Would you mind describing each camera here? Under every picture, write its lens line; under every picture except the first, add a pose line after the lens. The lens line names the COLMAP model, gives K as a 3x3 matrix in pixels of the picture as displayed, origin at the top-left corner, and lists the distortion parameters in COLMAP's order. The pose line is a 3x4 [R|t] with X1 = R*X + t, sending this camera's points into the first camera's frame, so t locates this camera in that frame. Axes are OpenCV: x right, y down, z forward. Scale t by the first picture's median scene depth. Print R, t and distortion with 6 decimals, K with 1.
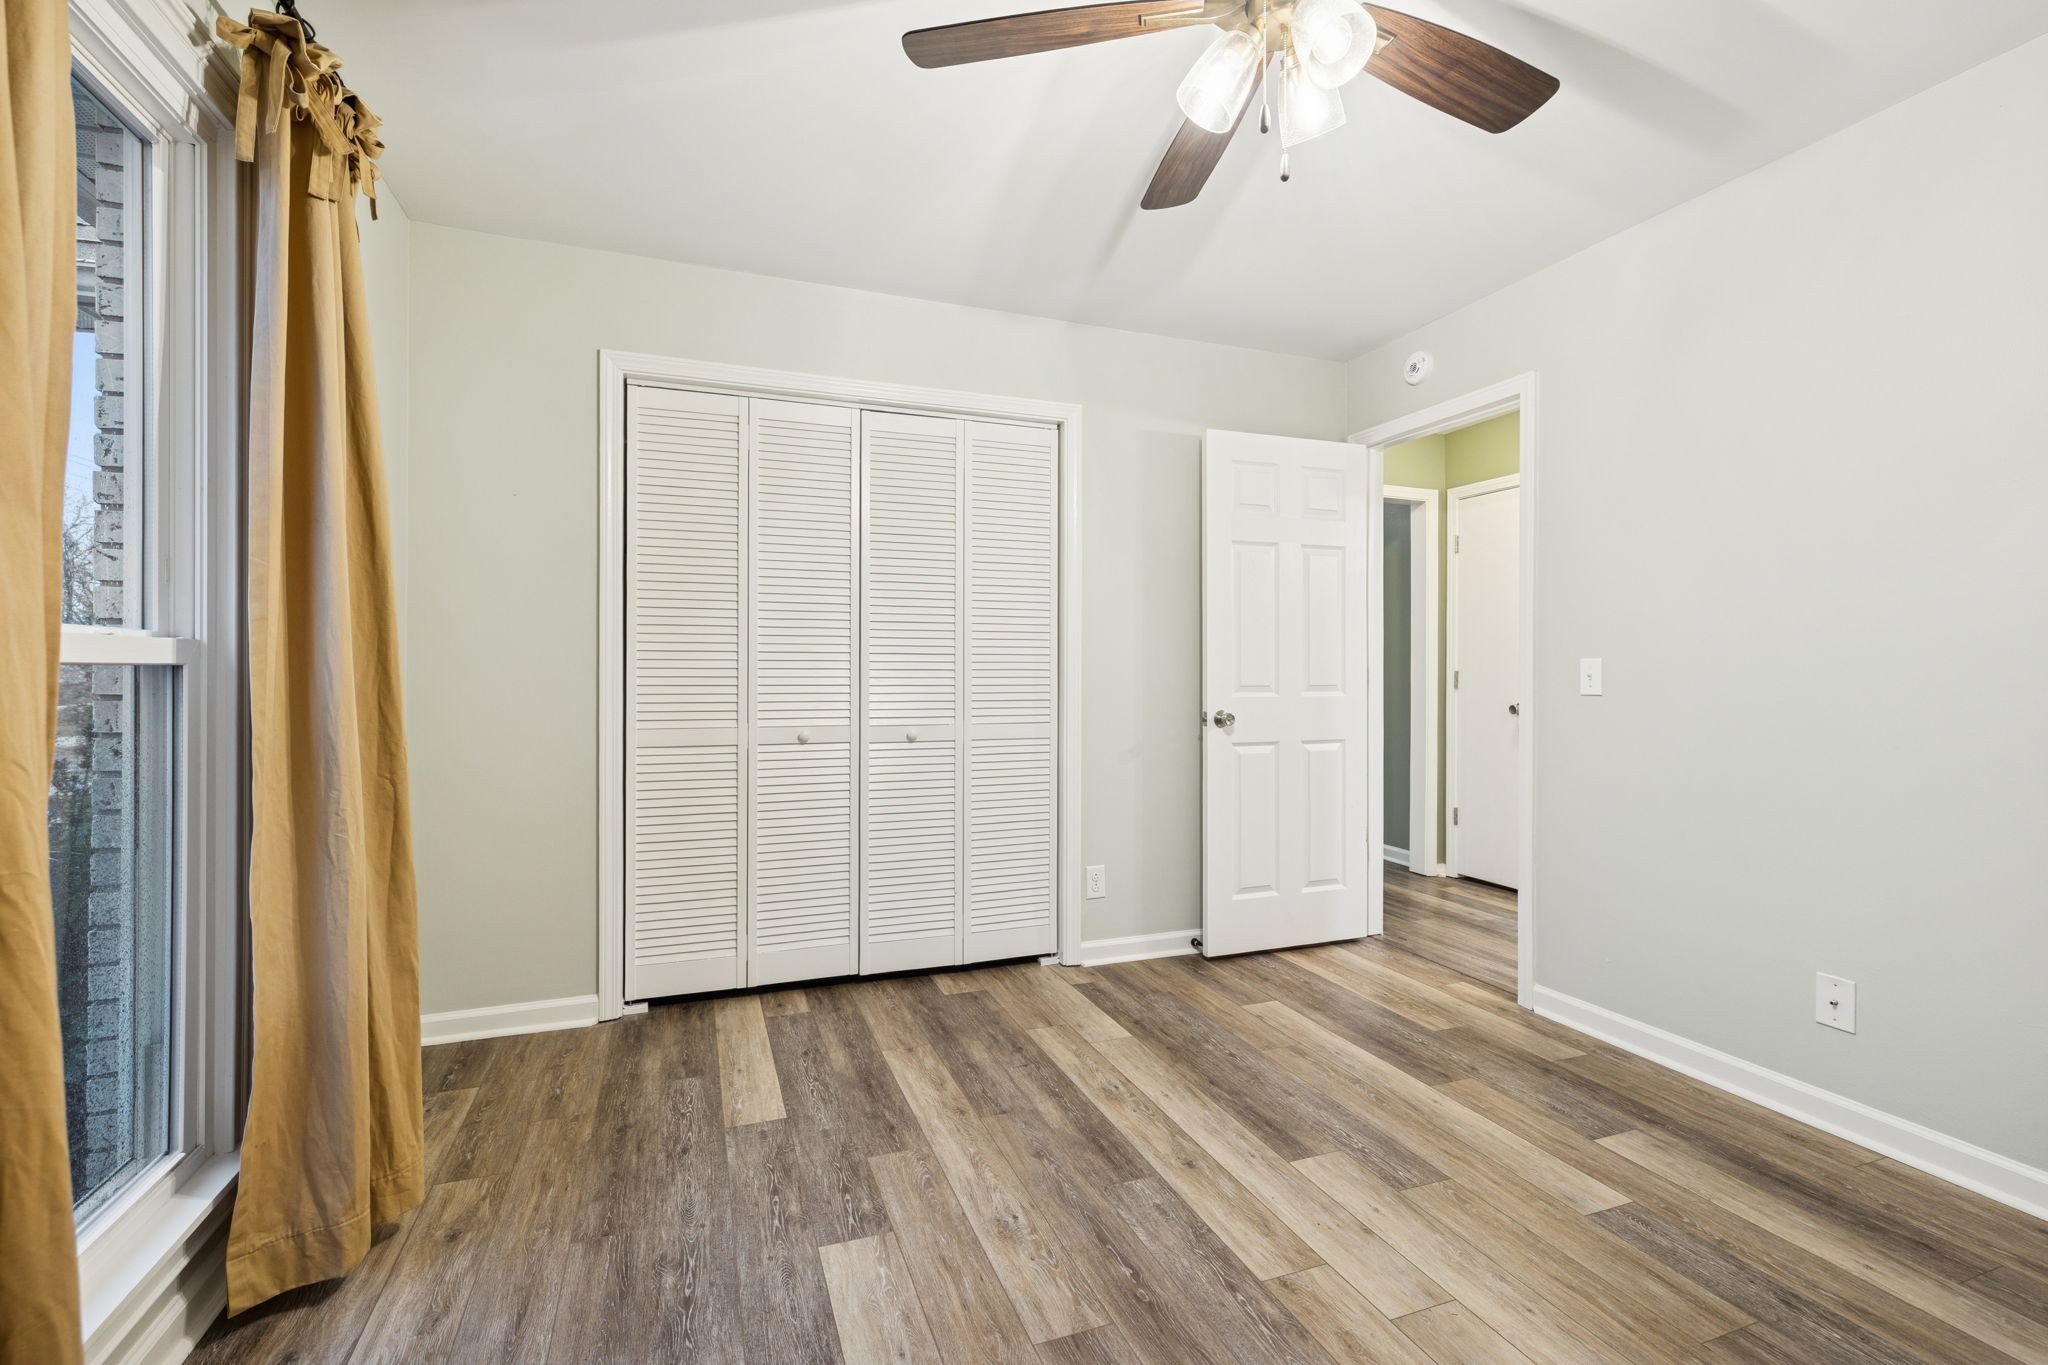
lens RADIAL K [[894.0, 0, 1023.1], [0, 894.0, 663.3], [0, 0, 1]] dist [-0.003872, -0.000390]
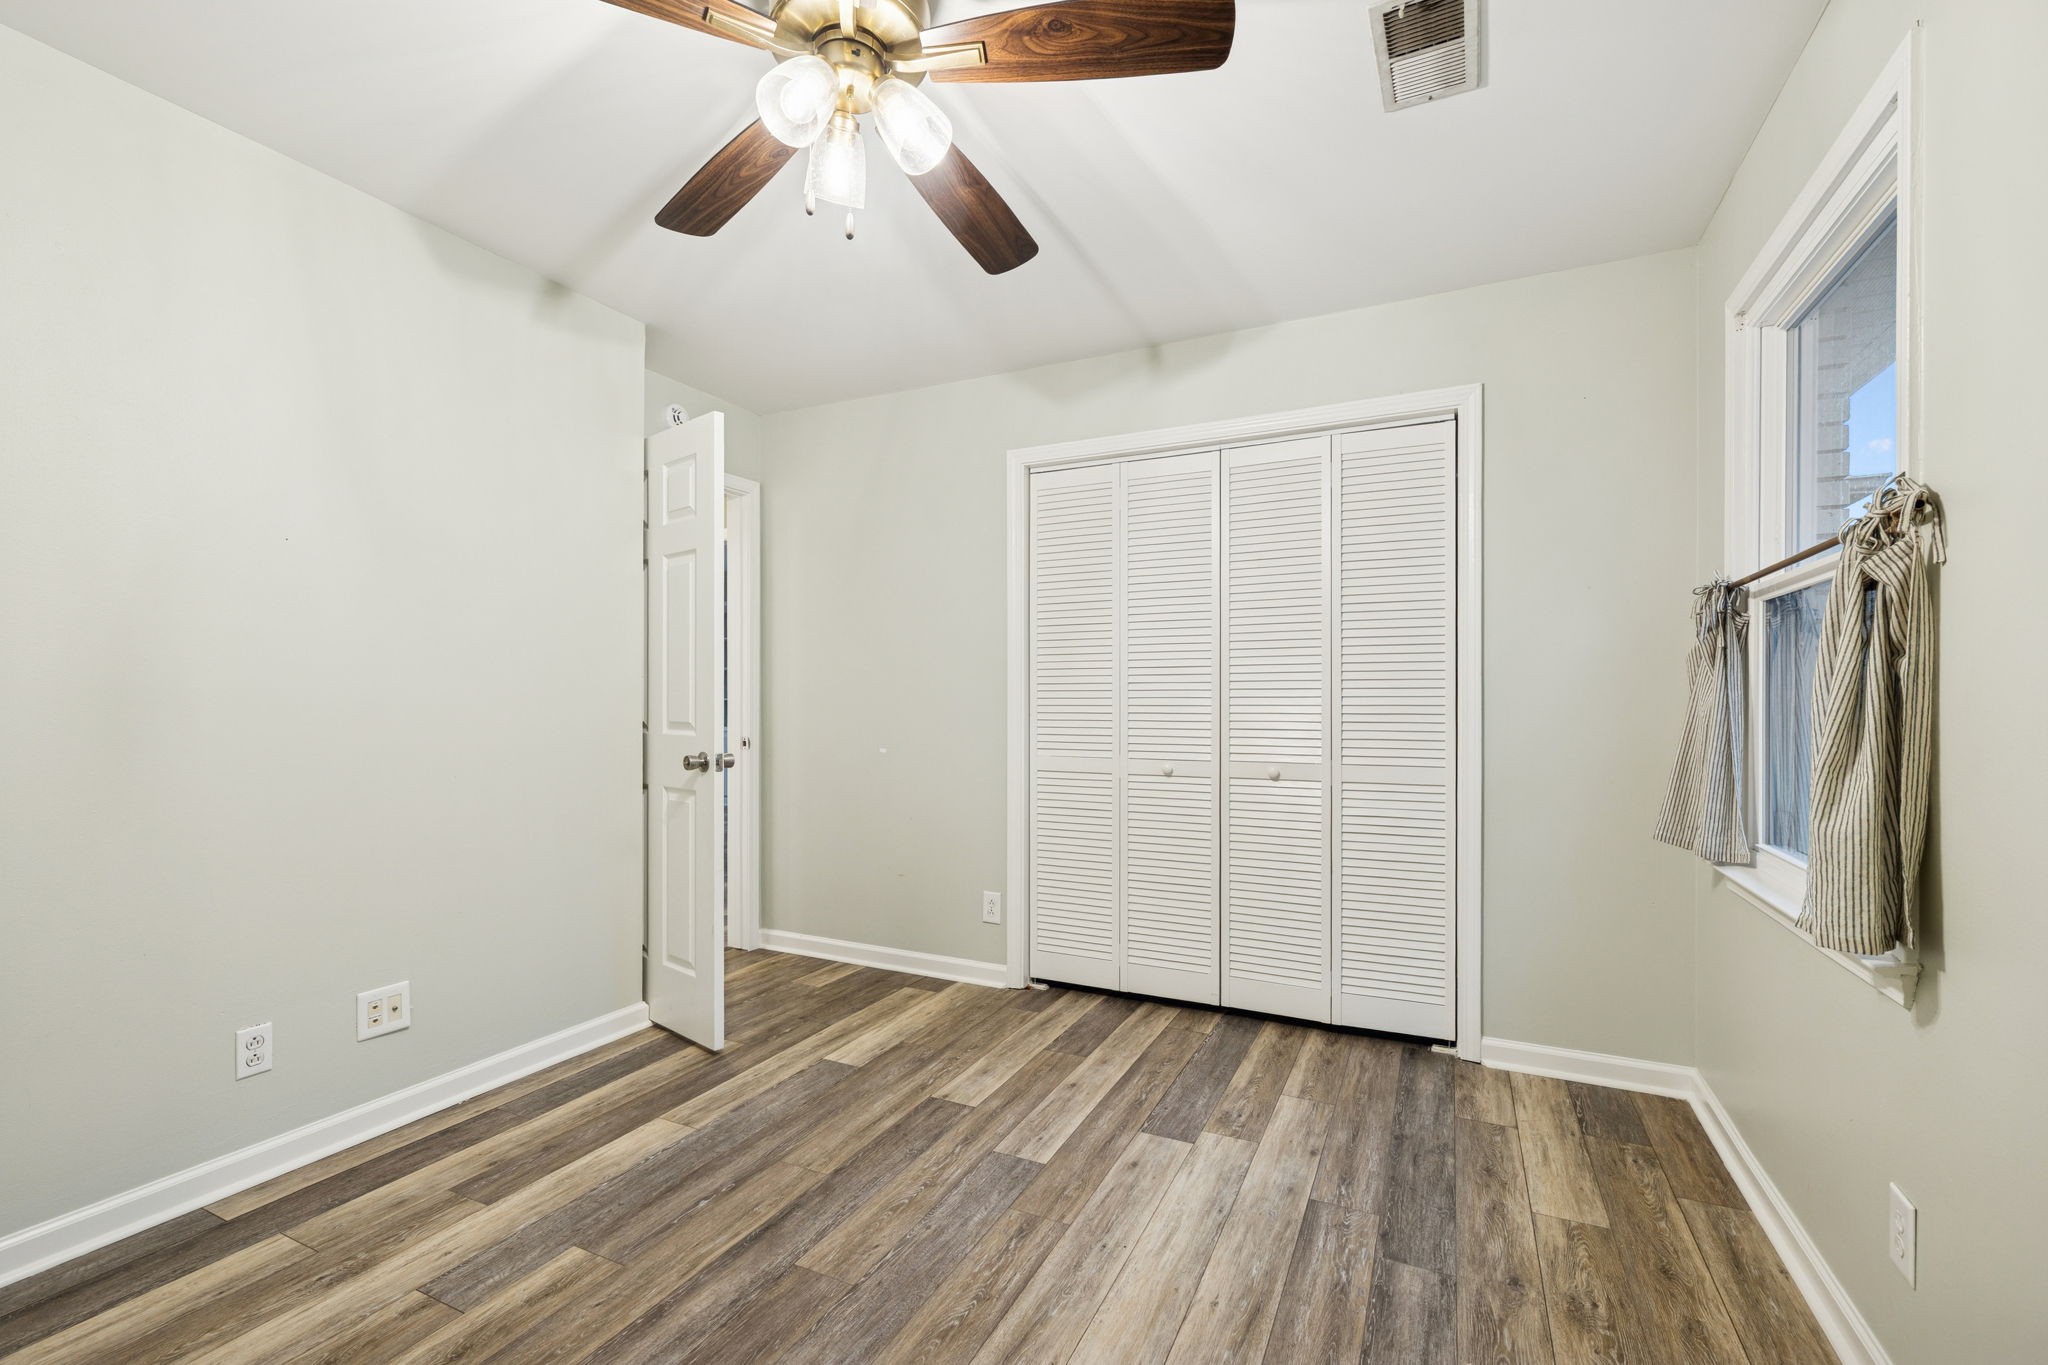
lens RADIAL K [[883.1, 0, 1024.0], [0, 883.1, 682.5], [0, 0, 1]] dist [-0.000899, 0.000201]
pose [[0.690230, -0.018844, -0.723345, 0.409099], [0.004665, 0.999756, -0.021593, 0.002548], [0.723575, 0.011529, 0.690149, 0.150346]]
